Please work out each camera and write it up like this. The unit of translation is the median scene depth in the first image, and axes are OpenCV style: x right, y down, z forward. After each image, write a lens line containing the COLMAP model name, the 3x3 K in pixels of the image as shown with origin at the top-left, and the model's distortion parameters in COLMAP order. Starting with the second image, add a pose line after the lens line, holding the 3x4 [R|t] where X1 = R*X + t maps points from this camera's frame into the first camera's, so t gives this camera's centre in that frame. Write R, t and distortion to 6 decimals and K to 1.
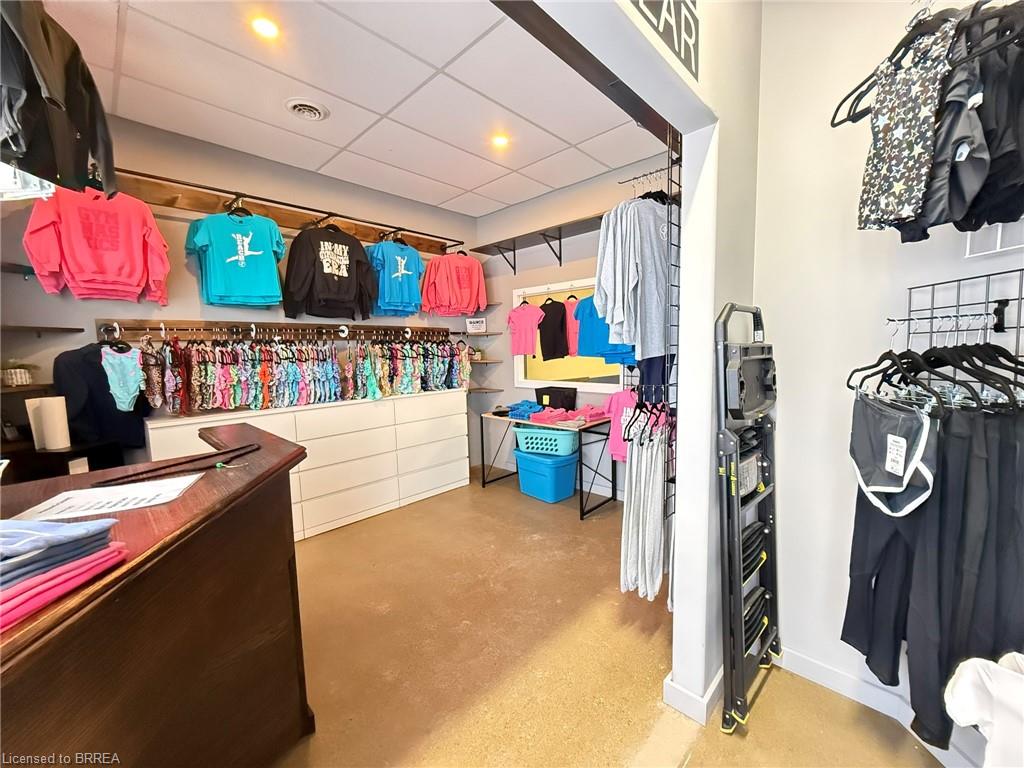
lens RADIAL K [[407.0, 0, 512.0], [0, 407.0, 384.0], [0, 0, 1]] dist [-0.000734, -0.000602]
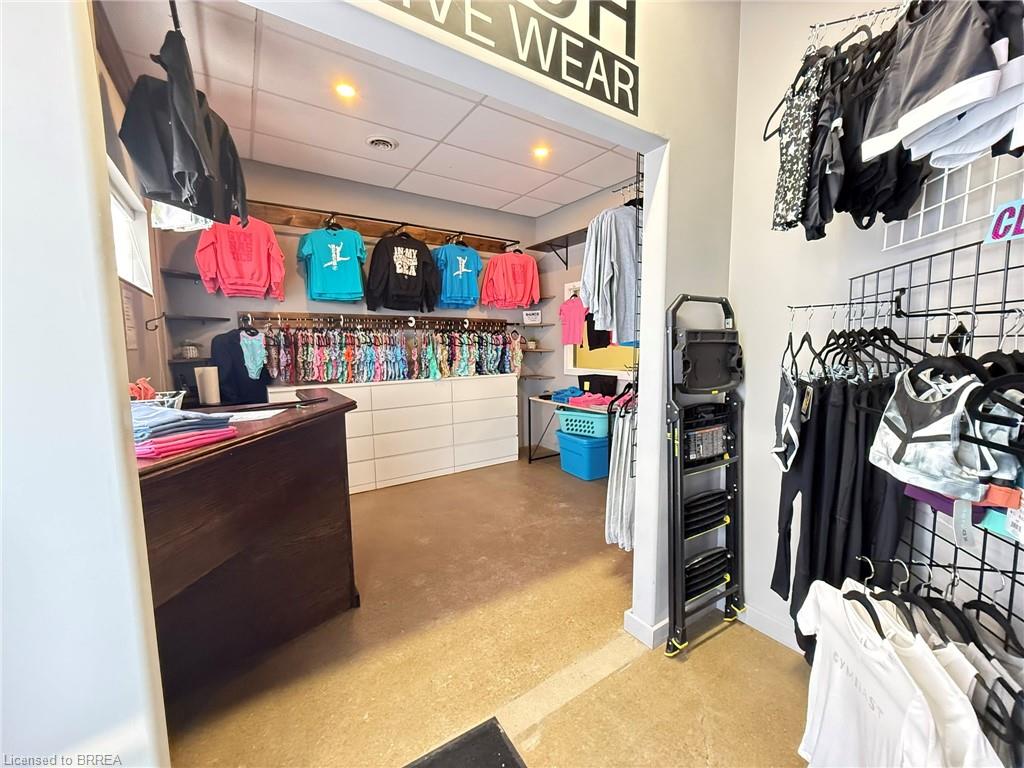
lens RADIAL K [[407.0, 0, 512.0], [0, 407.0, 384.0], [0, 0, 1]] dist [-0.000734, -0.000602]
pose [[0.976966, 0.033894, -0.210684, 0.155460], [-0.030747, 0.999362, 0.018197, 0.027201], [0.211167, -0.011300, 0.977385, -0.129220]]
